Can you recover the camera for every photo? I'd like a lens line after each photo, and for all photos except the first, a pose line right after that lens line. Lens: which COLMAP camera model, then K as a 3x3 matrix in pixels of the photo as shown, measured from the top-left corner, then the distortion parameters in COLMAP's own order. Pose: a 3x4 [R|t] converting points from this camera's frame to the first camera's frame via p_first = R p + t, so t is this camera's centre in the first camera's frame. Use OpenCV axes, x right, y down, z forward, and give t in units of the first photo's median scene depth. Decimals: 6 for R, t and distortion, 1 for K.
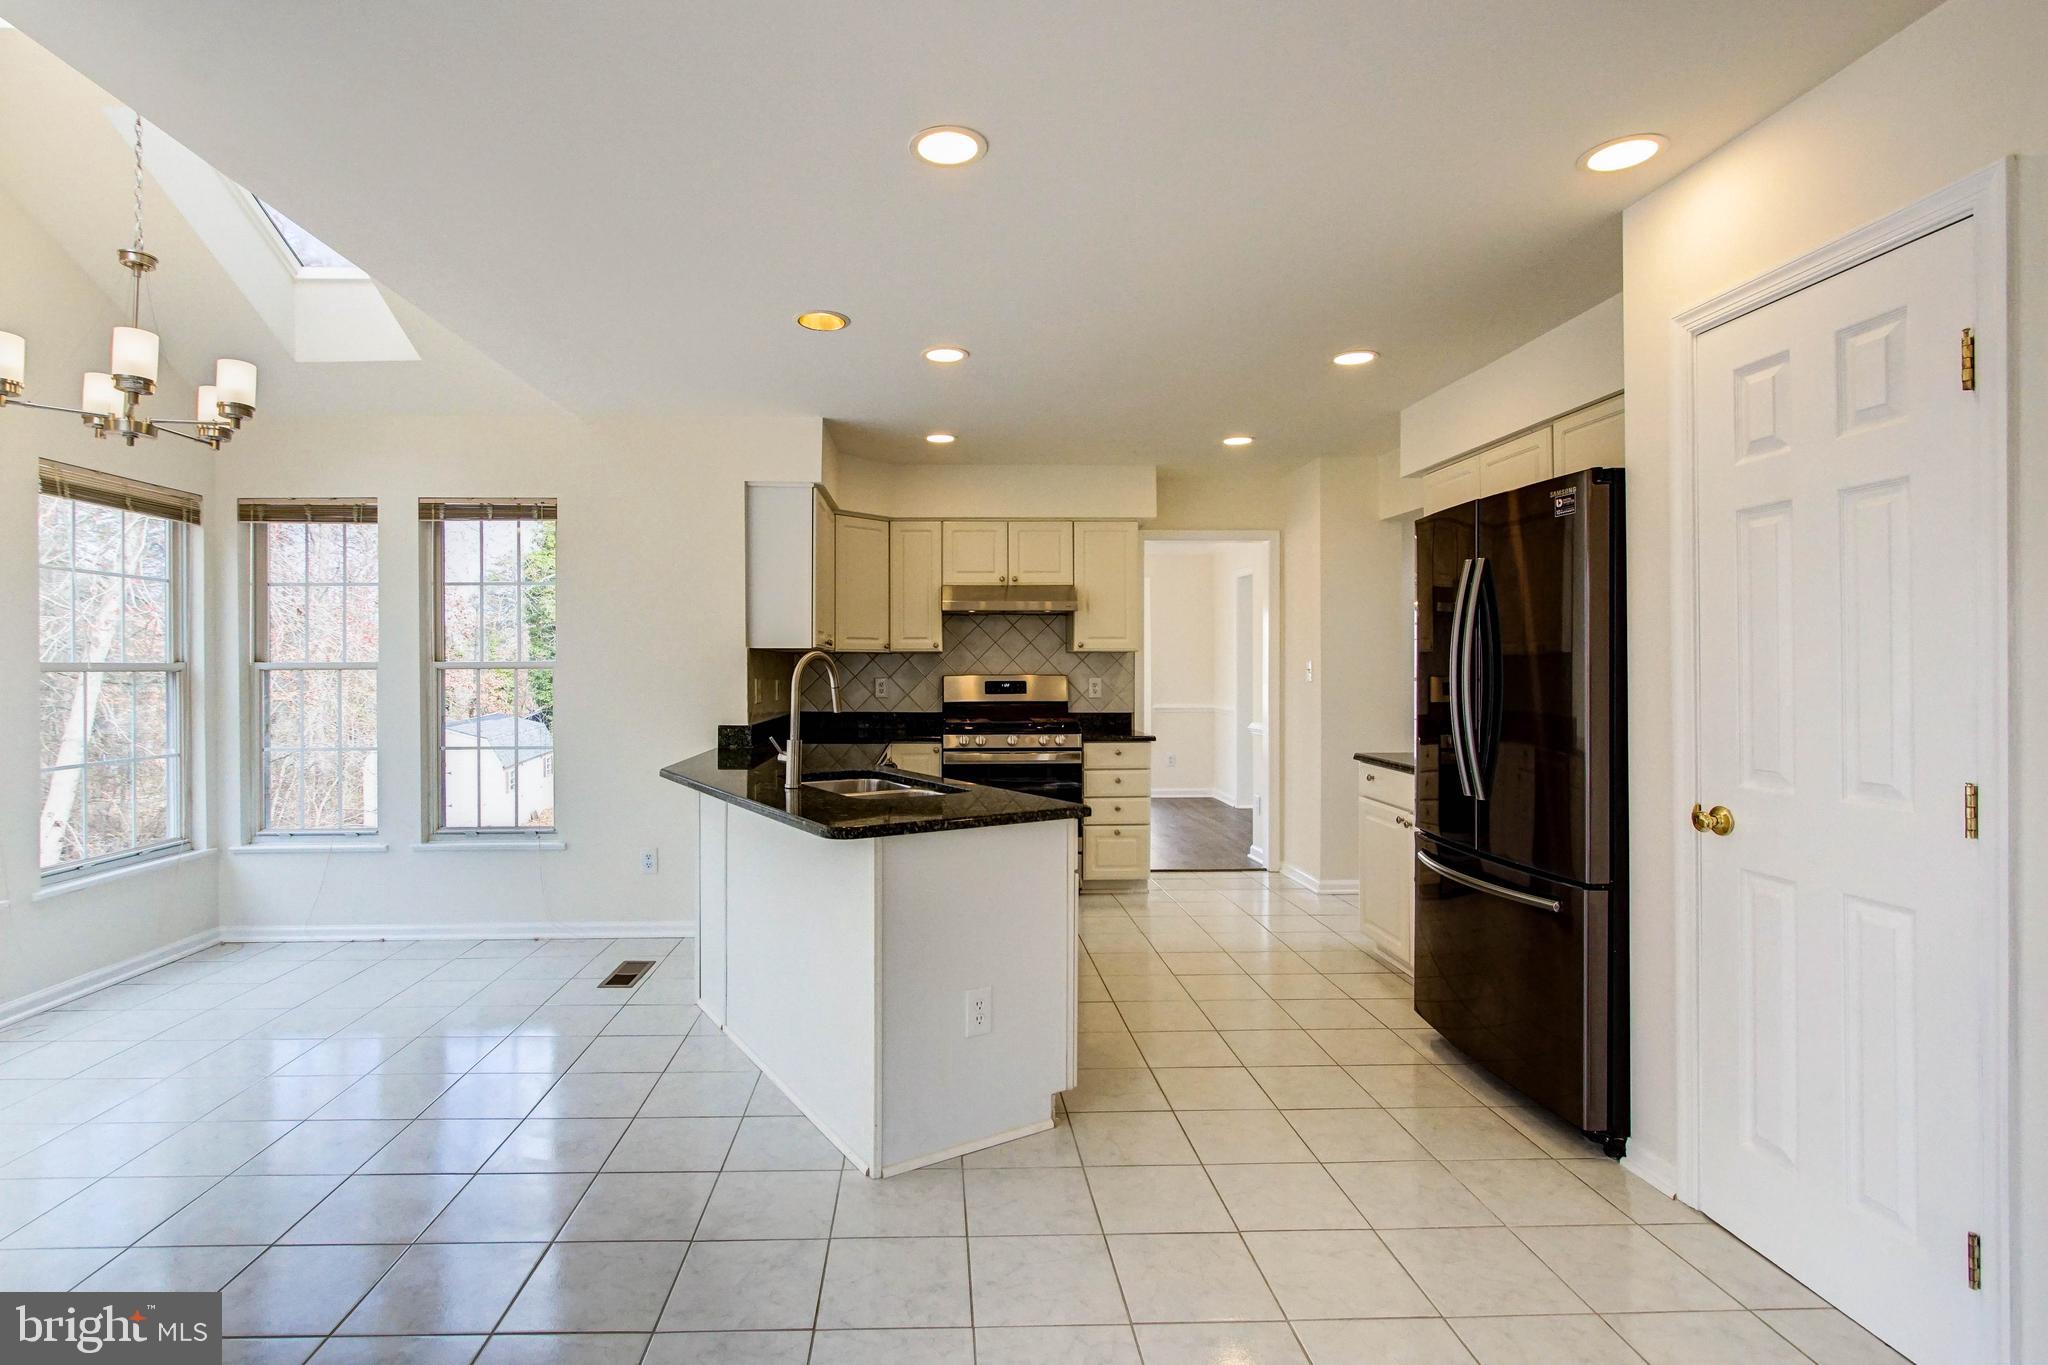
lens RADIAL K [[1039.7, 0, 1023.7], [0, 1039.7, 665.0], [0, 0, 1]] dist [-0.000391, -0.000393]
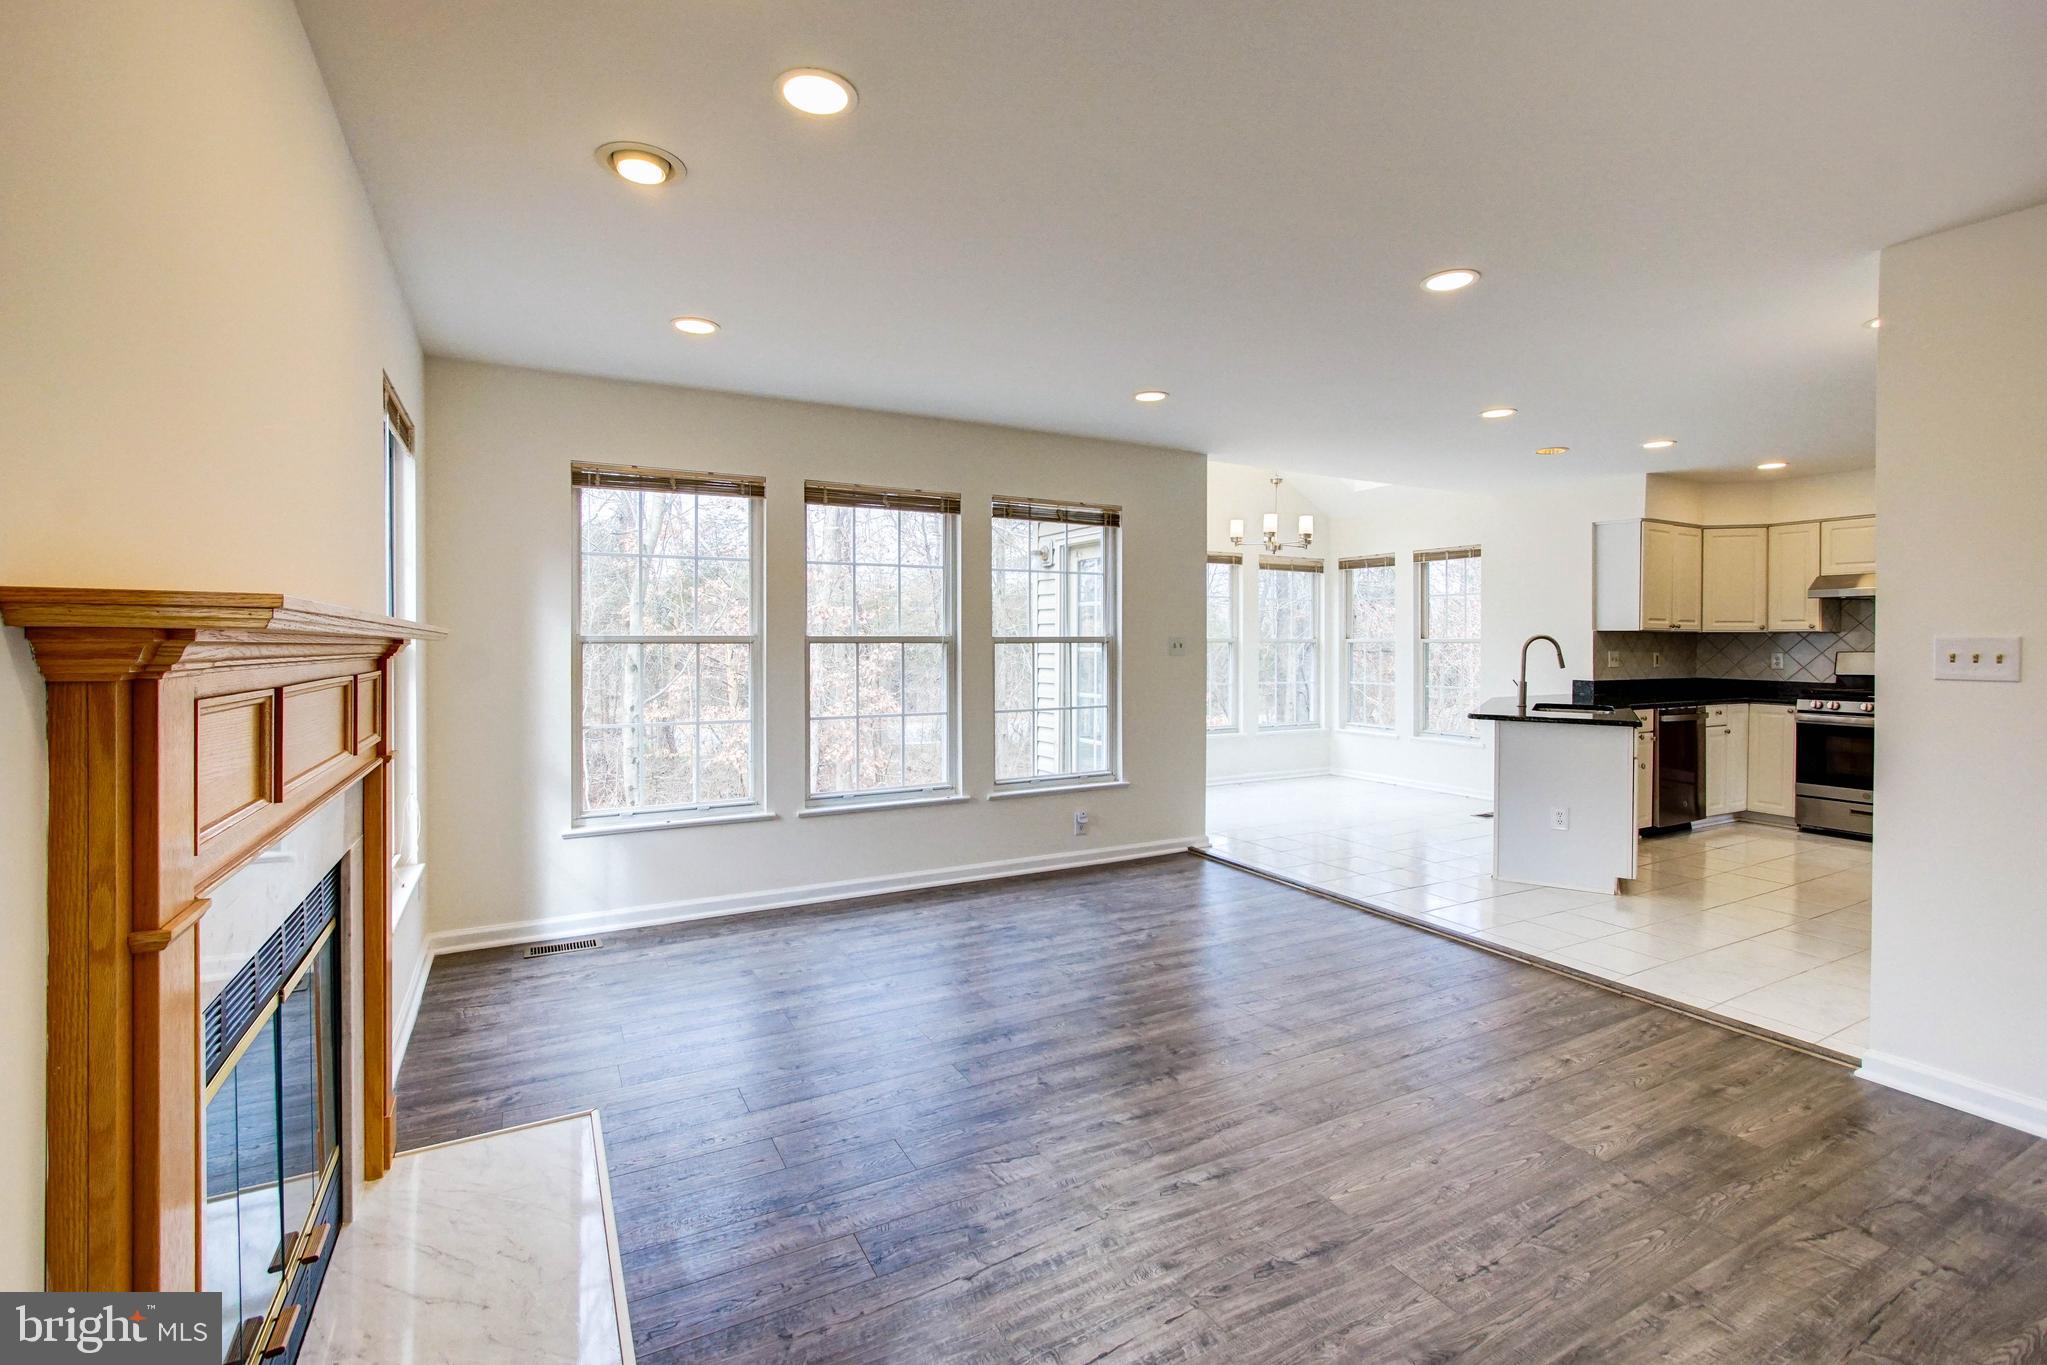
lens RADIAL K [[908.4, 0, 1021.9], [0, 908.4, 642.8], [0, 0, 1]] dist [0.000126, 0.000017]
pose [[0.458922, 0.005907, -0.888457, 0.536684], [-0.004098, 0.999981, 0.004532, -0.000884], [0.888467, 0.001561, 0.458938, -0.367745]]
